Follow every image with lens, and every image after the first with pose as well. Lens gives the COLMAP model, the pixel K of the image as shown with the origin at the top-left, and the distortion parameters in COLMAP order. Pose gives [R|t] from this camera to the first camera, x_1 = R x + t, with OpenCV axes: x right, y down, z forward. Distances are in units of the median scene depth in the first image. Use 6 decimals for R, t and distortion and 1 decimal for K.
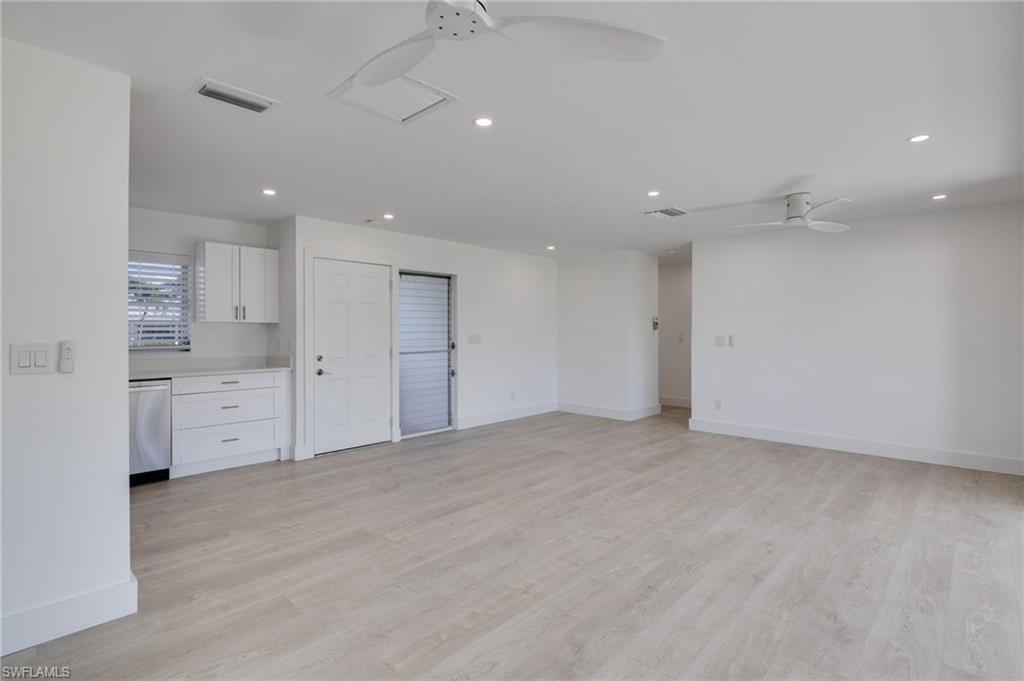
lens RADIAL K [[510.1, 0, 527.3], [0, 510.1, 338.9], [0, 0, 1]] dist [-0.001268, -0.000717]
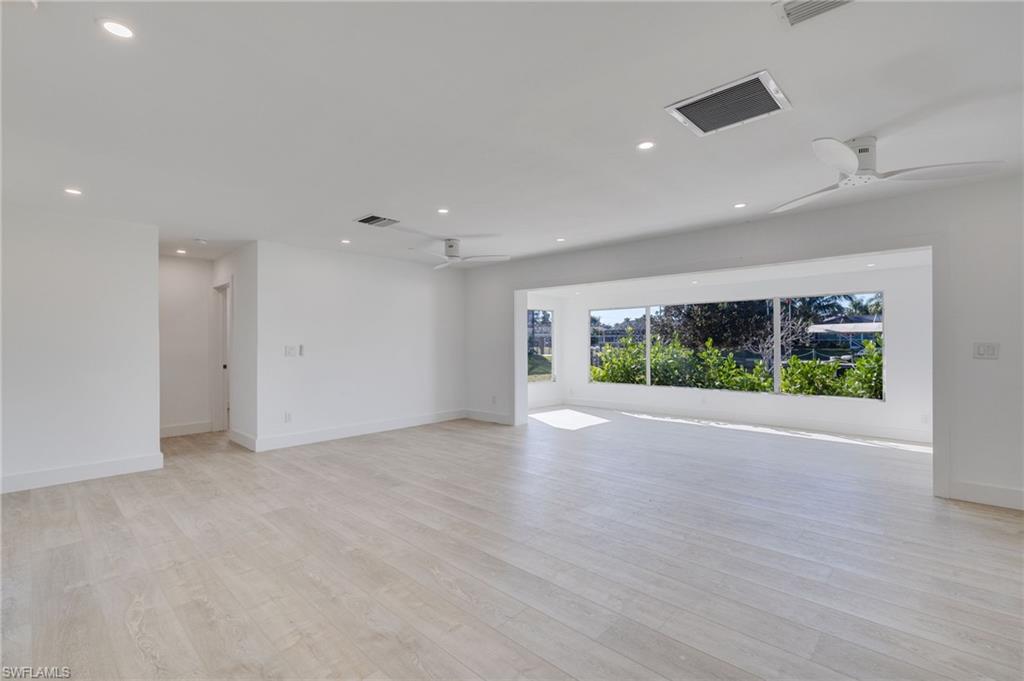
lens RADIAL K [[443.5, 0, 512.0], [0, 443.5, 340.5], [0, 0, 1]] dist [-0.000496, 0.000213]
pose [[0.026803, -0.001746, 0.999639, -0.826262], [0.019588, 0.999807, 0.001221, -0.015472], [-0.999449, 0.019548, 0.026832, 0.993557]]
